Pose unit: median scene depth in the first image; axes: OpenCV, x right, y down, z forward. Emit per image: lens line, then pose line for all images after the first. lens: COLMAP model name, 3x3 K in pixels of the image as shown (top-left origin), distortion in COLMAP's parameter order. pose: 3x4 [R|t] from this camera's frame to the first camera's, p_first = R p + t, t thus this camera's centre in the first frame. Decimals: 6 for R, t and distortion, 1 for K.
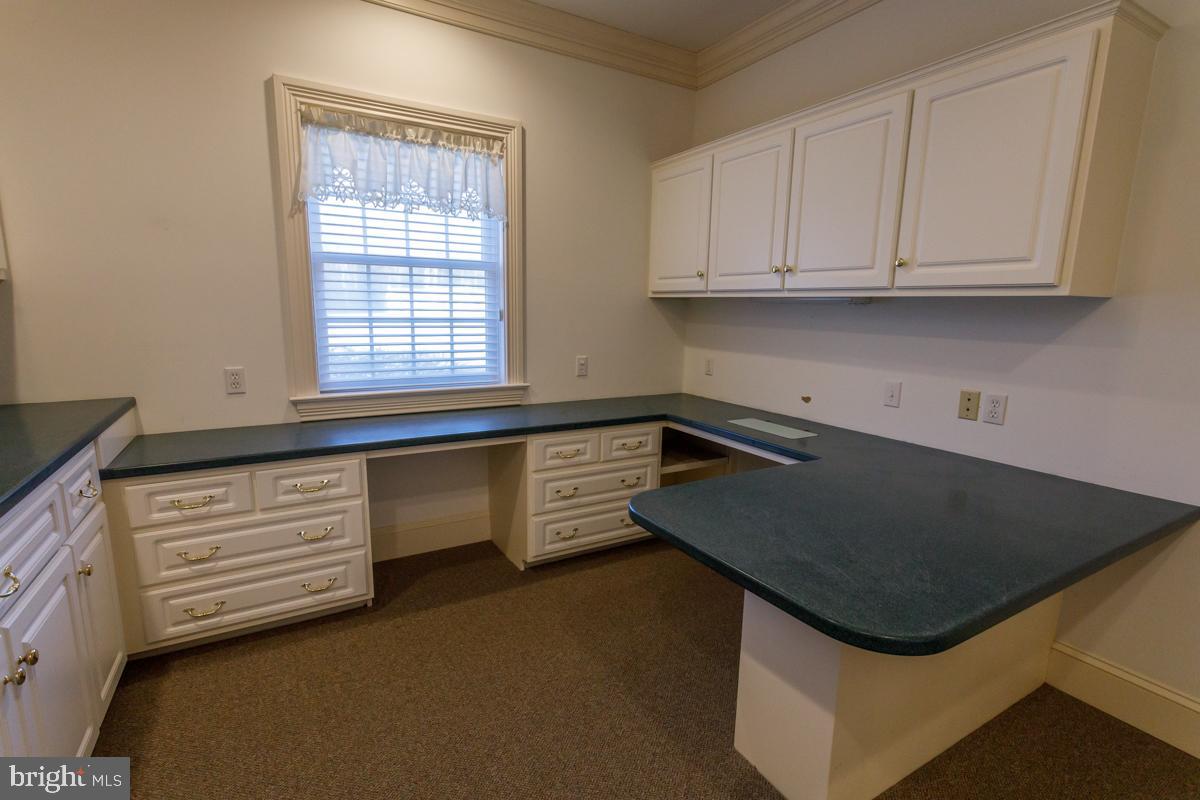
lens RADIAL K [[565.4, 0, 598.6], [0, 565.4, 404.4], [0, 0, 1]] dist [-0.002304, 0.004978]
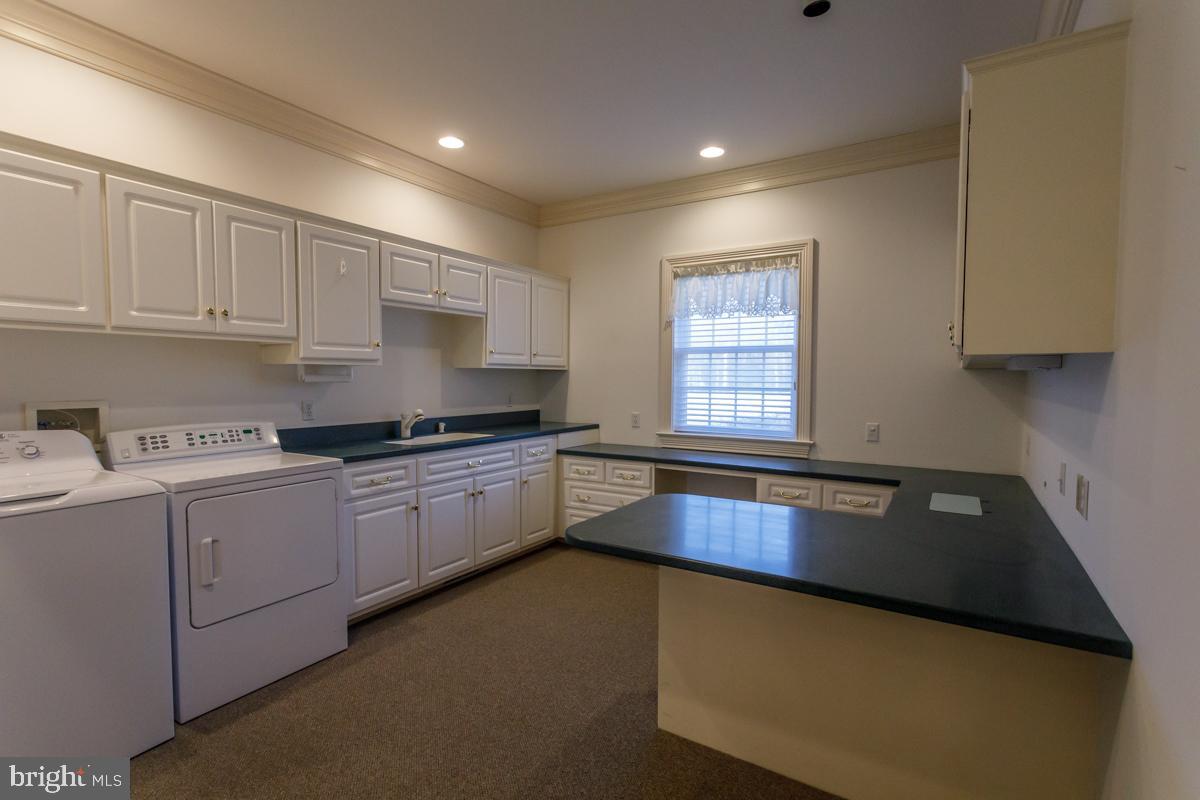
lens RADIAL K [[565.4, 0, 598.6], [0, 565.4, 404.4], [0, 0, 1]] dist [-0.002304, 0.004978]
pose [[0.457349, 0.026025, -0.888906, 0.856469], [-0.149202, 0.987648, -0.047850, 0.013003], [0.876682, 0.154511, 0.455583, 0.040960]]
